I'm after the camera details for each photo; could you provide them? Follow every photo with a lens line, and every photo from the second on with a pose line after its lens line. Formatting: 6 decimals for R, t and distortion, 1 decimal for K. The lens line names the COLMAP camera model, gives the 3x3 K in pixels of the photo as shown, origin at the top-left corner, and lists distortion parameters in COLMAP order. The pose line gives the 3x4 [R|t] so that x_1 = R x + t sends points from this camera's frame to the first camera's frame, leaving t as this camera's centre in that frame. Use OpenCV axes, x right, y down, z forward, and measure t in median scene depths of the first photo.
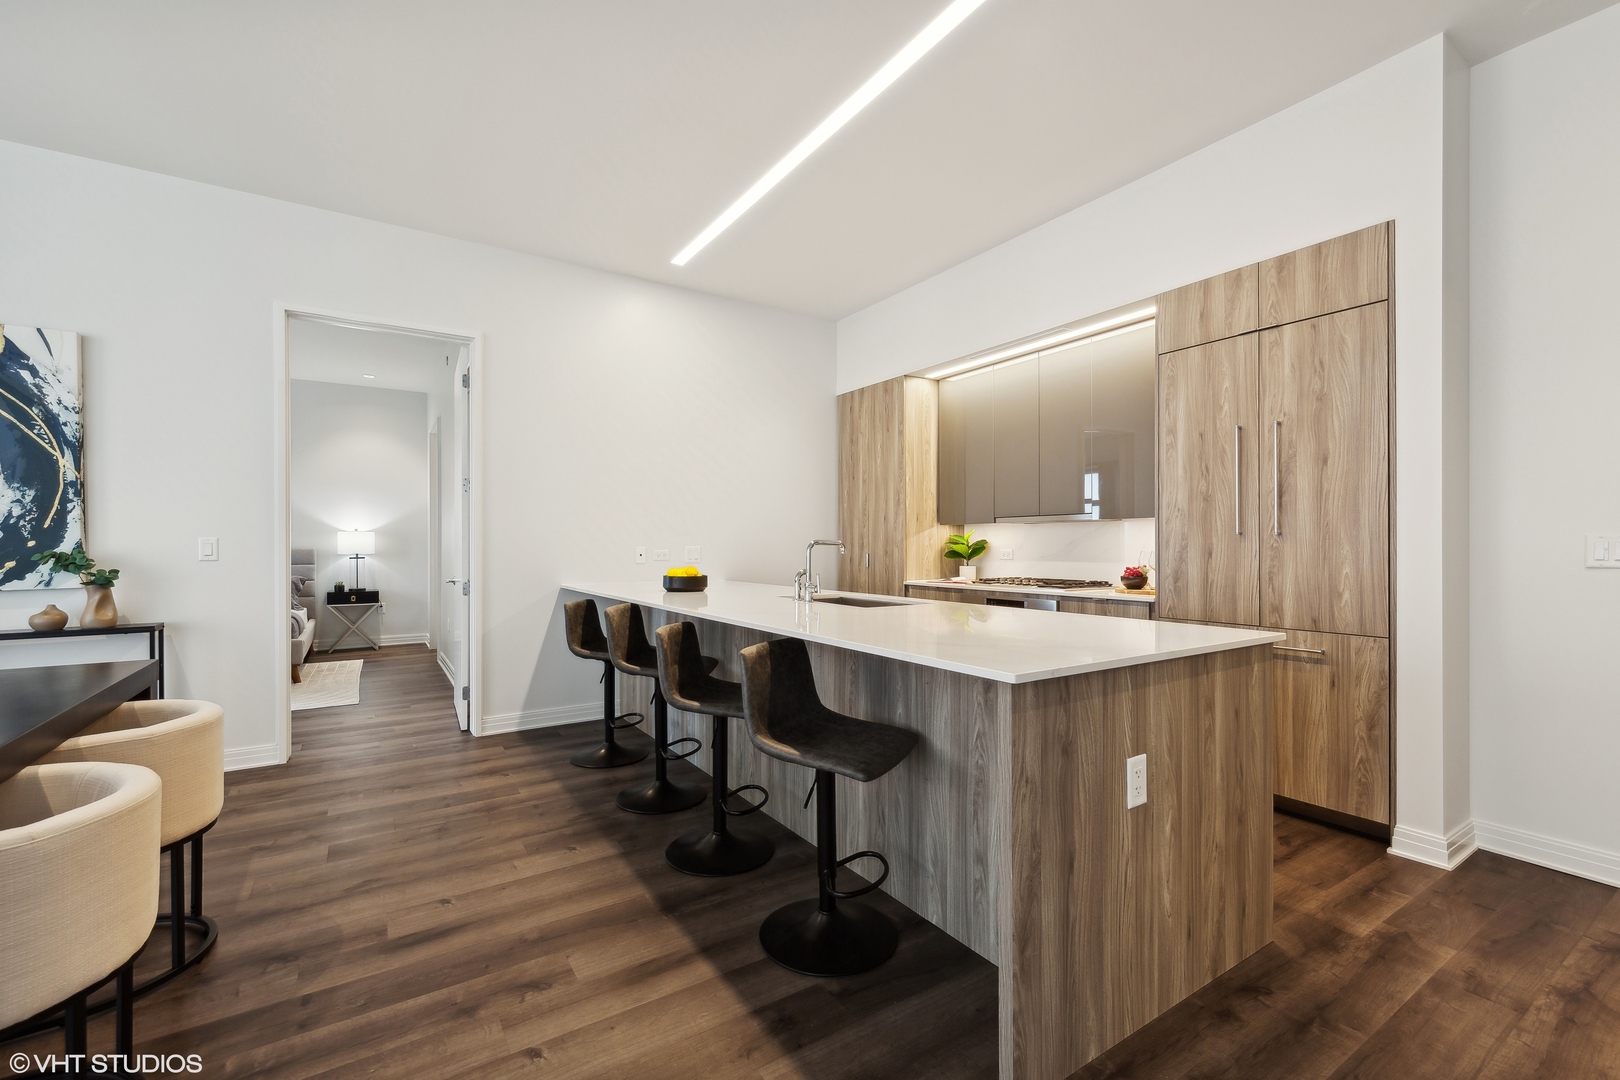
lens RADIAL K [[686.2, 0, 812.3], [0, 686.2, 547.5], [0, 0, 1]] dist [0.009193, -0.001806]
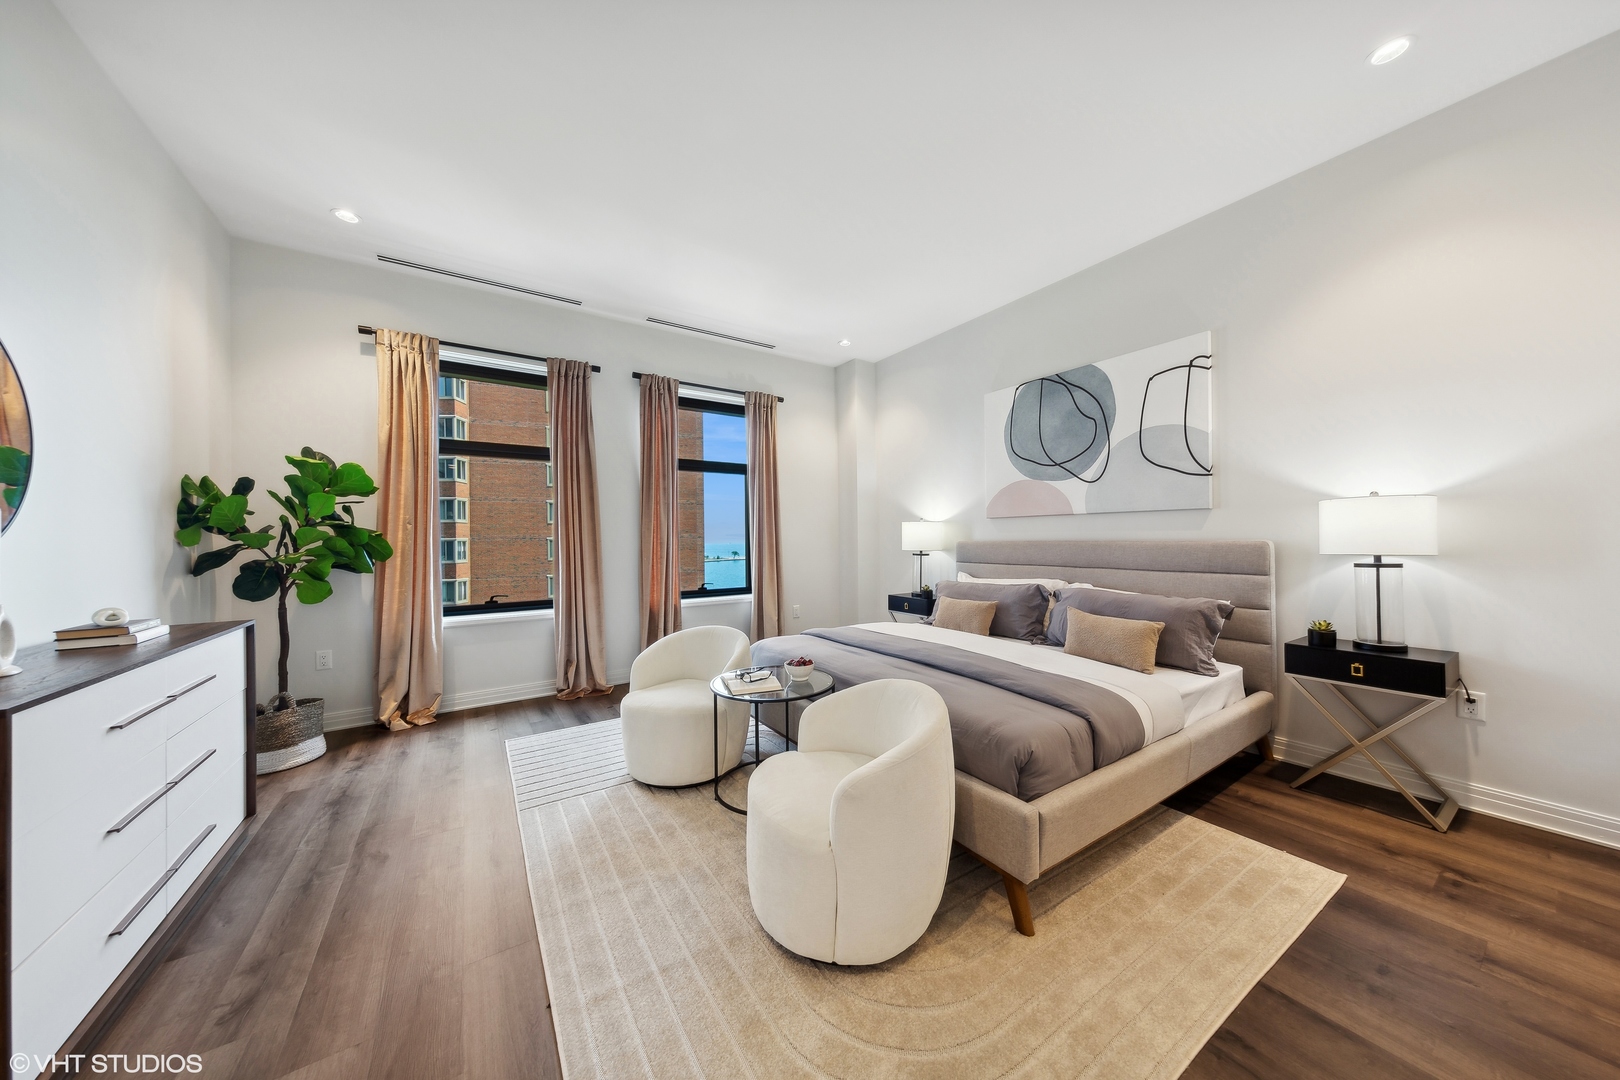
lens RADIAL K [[516.8, 0, 809.7], [0, 516.8, 534.8], [0, 0, 1]] dist [0.007708, -0.000759]
pose [[0.007374, -0.009029, -0.999932, -0.899514], [0.010694, 0.999903, -0.008950, -0.007048], [0.999916, -0.010627, 0.007469, 1.656185]]
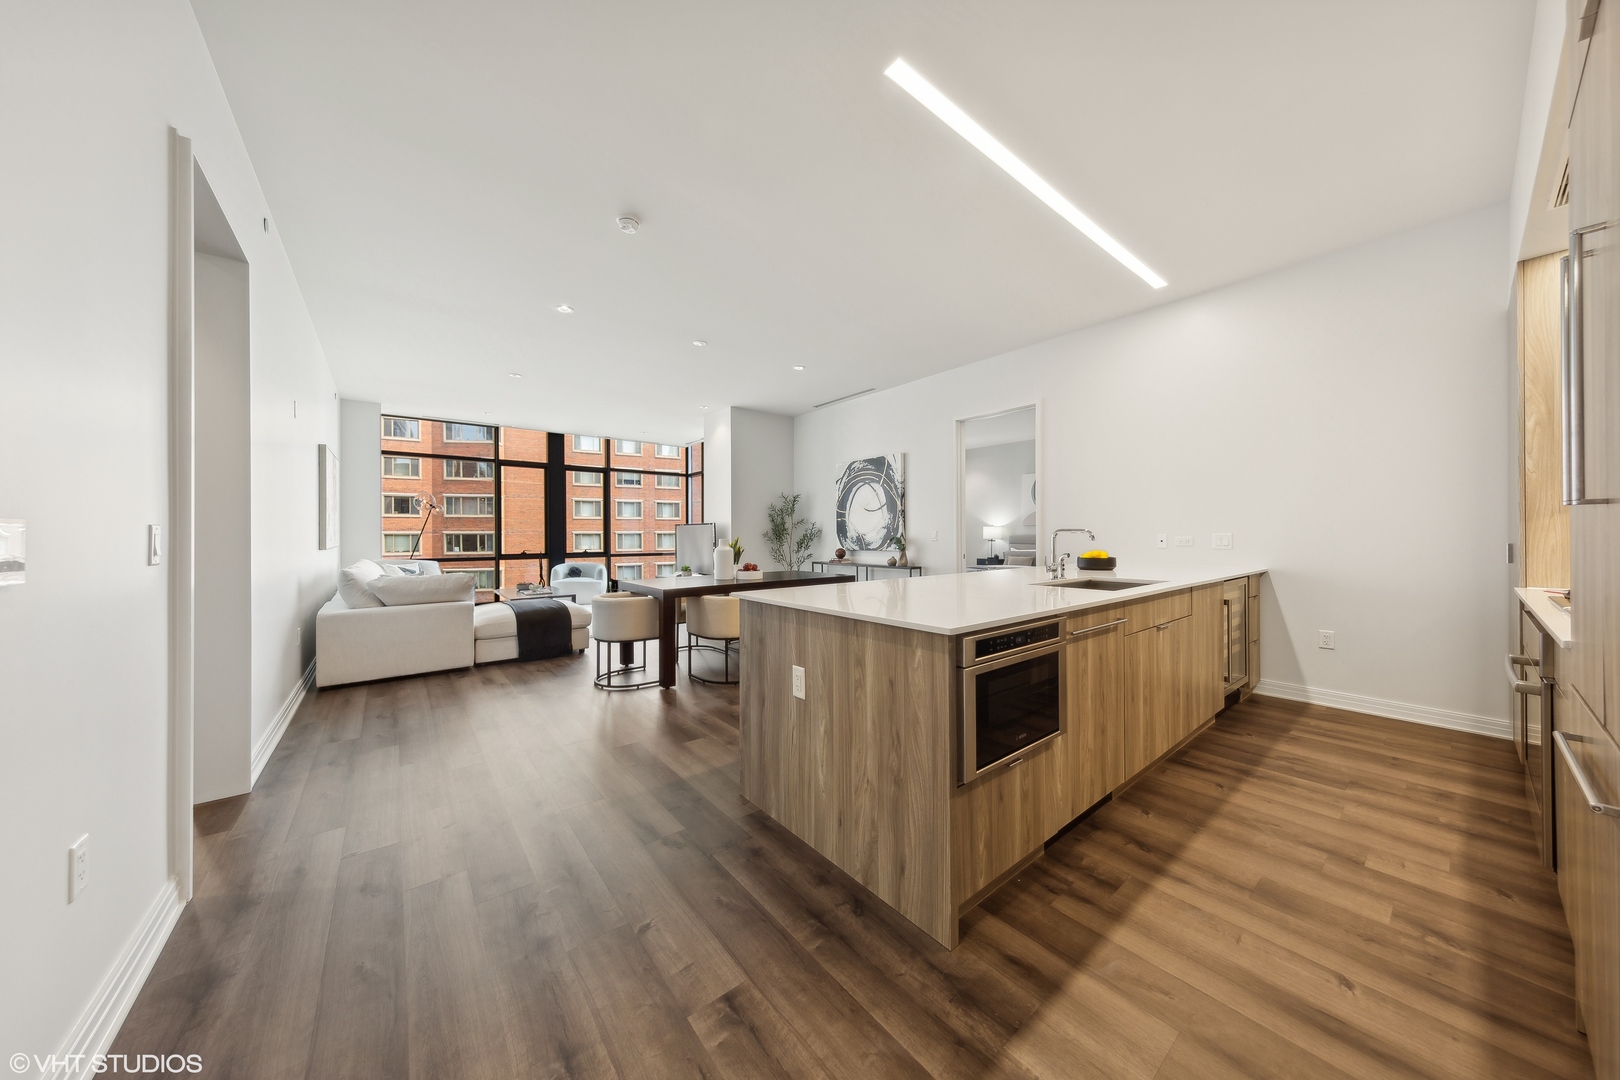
lens RADIAL K [[516.8, 0, 804.9], [0, 516.8, 531.9], [0, 0, 1]] dist [0.007708, -0.000759]
pose [[0.090842, -0.006332, -0.995845, 0.869630], [0.003729, 0.999975, -0.006018, -0.001903], [0.995858, -0.003166, 0.090864, 0.469771]]
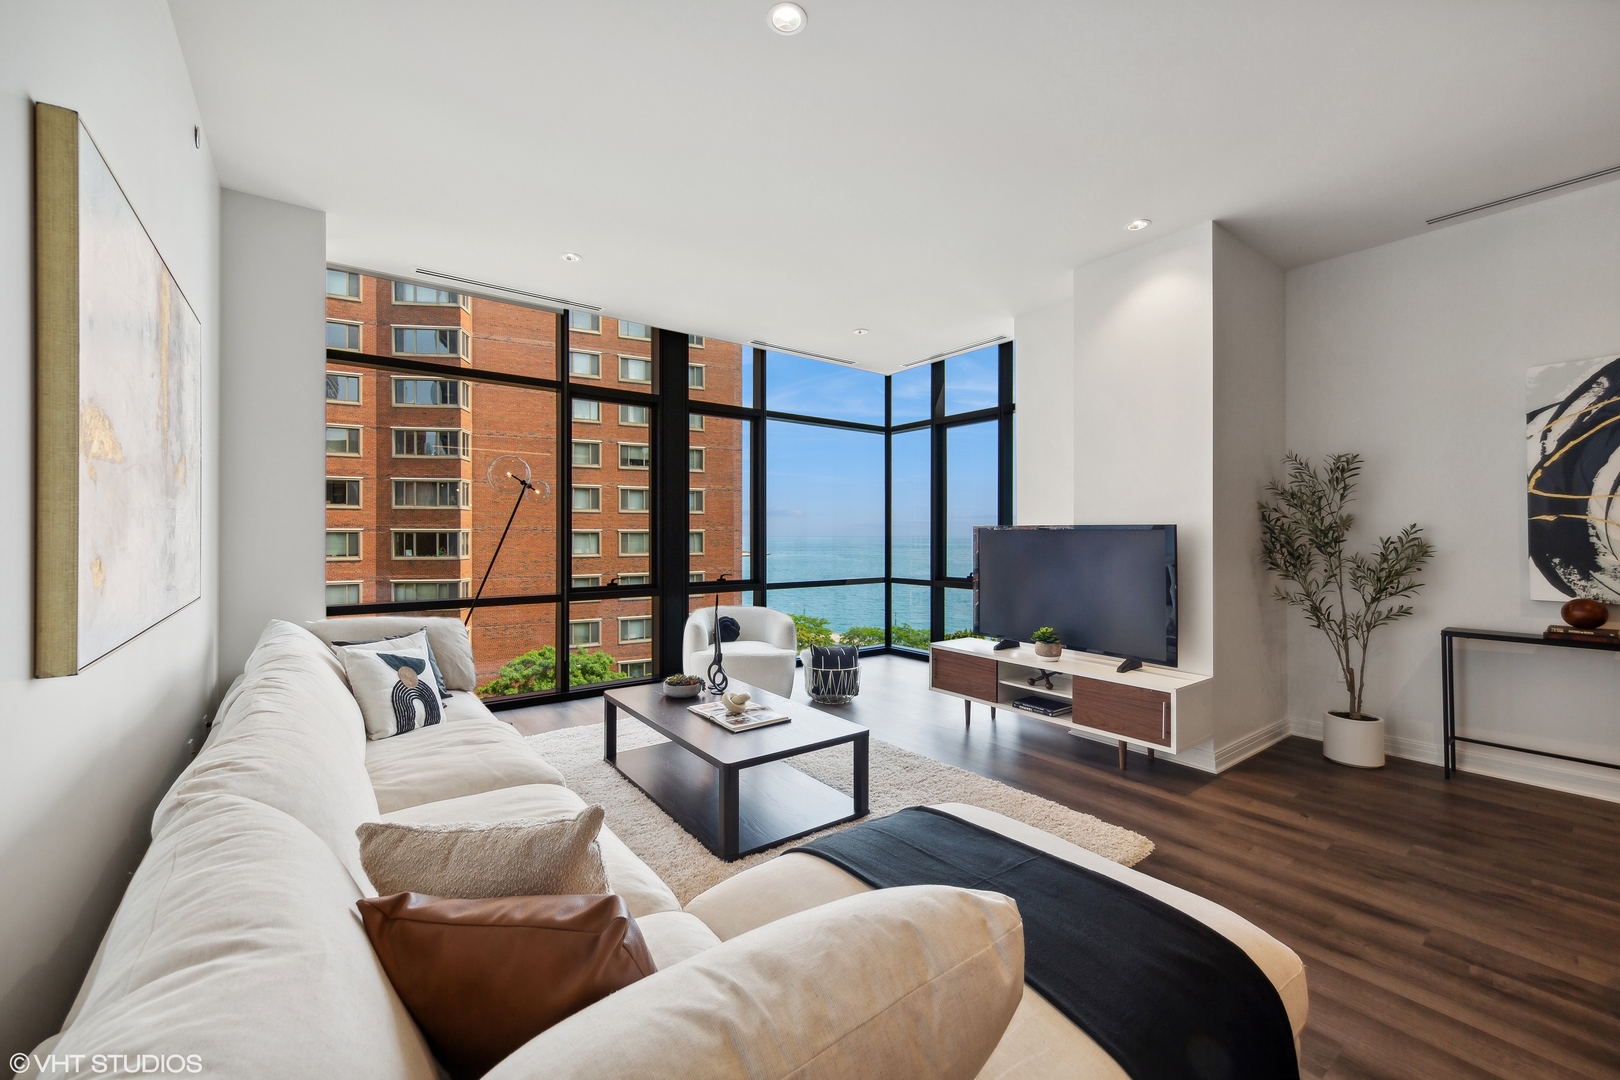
lens RADIAL K [[647.5, 0, 803.5], [0, 647.5, 531.0], [0, 0, 1]] dist [0.005234, -0.000504]
pose [[0.059429, -0.004307, -0.998223, -0.414924], [-0.002595, 0.999987, -0.004469, -0.040878], [0.998229, 0.002856, 0.059417, -0.423802]]
